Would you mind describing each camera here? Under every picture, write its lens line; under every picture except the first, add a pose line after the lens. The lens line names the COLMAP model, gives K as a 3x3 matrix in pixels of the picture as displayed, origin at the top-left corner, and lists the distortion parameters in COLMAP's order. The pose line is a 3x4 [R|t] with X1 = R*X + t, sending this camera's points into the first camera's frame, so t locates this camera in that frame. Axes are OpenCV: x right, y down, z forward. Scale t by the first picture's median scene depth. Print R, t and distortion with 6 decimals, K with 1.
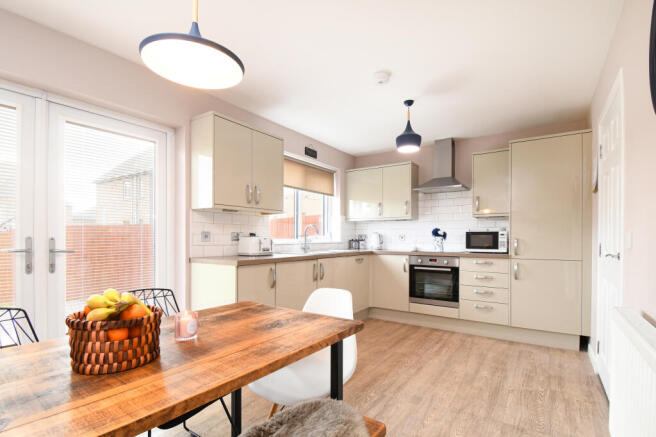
lens RADIAL K [[304.0, 0, 330.9], [0, 304.0, 239.0], [0, 0, 1]] dist [-0.015472, -0.001407]
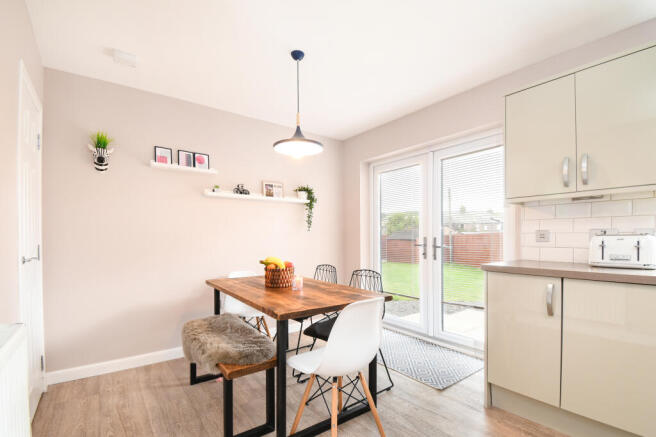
lens RADIAL K [[297.4, 0, 343.6], [0, 297.4, 236.8], [0, 0, 1]] dist [-0.001362, -0.000479]
pose [[-0.275226, -0.001891, -0.961378, 0.375466], [-0.002779, 0.999995, -0.001171, -0.002868], [0.961375, 0.002349, -0.275230, 0.524196]]
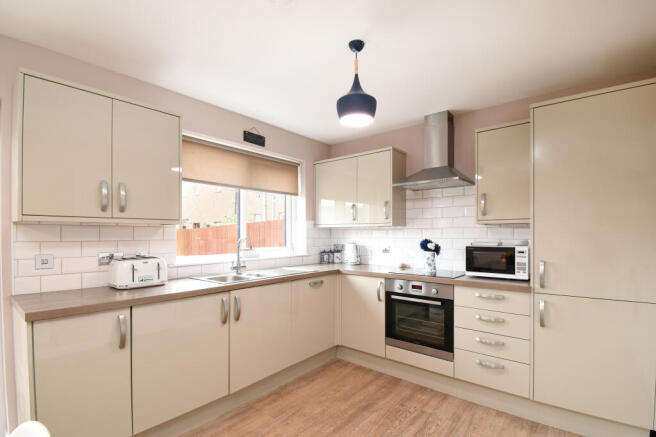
lens RADIAL K [[304.0, 0, 329.8], [0, 304.0, 235.7], [0, 0, 1]] dist [-0.015472, -0.001407]
pose [[0.996231, -0.004187, -0.086640, 0.199943], [0.003907, 0.999987, -0.003401, -0.045659], [0.086653, 0.003049, 0.996234, 0.296558]]
